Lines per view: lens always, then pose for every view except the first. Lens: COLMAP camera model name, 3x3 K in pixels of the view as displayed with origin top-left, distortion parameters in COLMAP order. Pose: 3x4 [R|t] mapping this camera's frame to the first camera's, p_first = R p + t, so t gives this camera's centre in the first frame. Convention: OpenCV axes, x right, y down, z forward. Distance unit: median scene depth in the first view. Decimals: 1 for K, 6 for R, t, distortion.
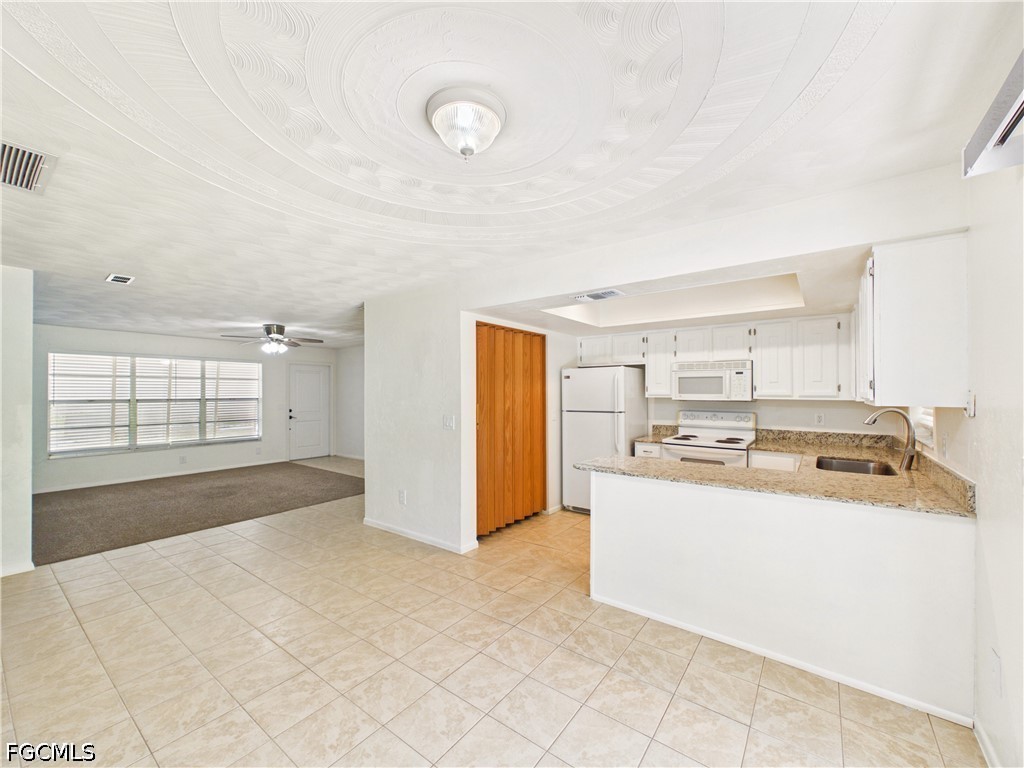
lens RADIAL K [[416.2, 0, 512.9], [0, 416.2, 389.2], [0, 0, 1]] dist [-0.000409, 0.000491]
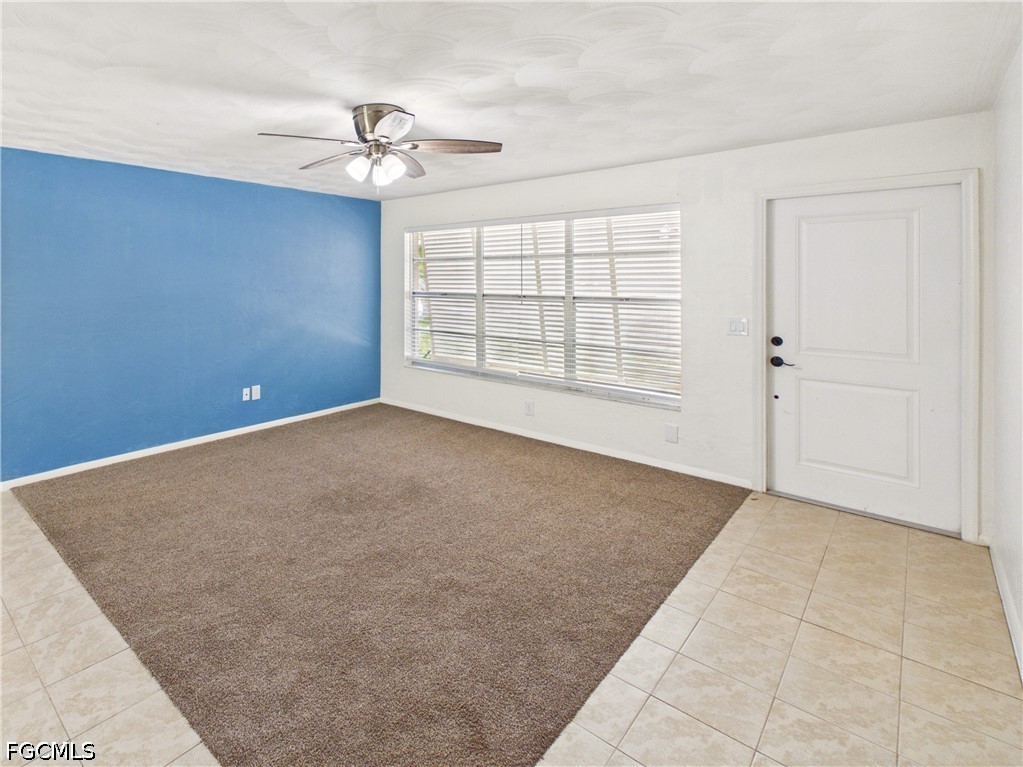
lens RADIAL K [[533.9, 0, 364.3], [0, 533.9, 277.1], [0, 0, 1]] dist [0.000111, 0.000203]
pose [[-0.156656, 0.001724, -0.987652, -0.117869], [0.009241, 0.999957, 0.000279, -0.004165], [0.987610, -0.009084, -0.156666, 1.312198]]
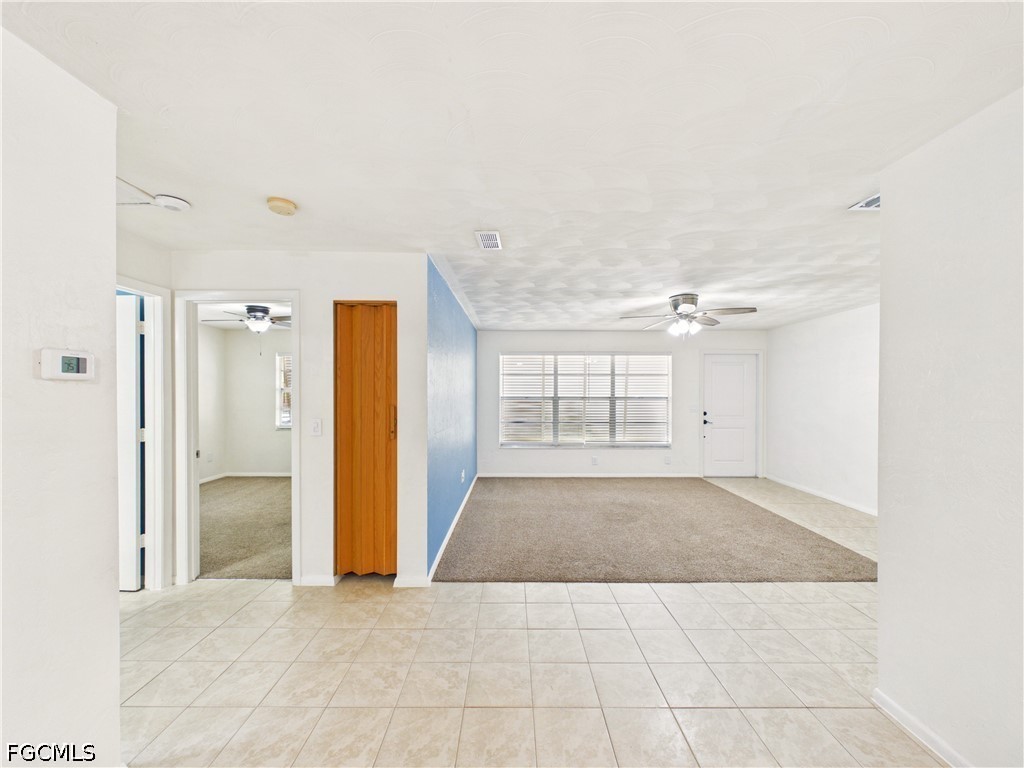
lens RADIAL K [[416.2, 0, 514.3], [0, 416.2, 393.5], [0, 0, 1]] dist [-0.000409, 0.000491]
pose [[0.605630, 0.008397, -0.795702, -0.222433], [0.003229, 0.999910, 0.013009, 0.003441], [0.795740, -0.010448, 0.605548, 0.413769]]
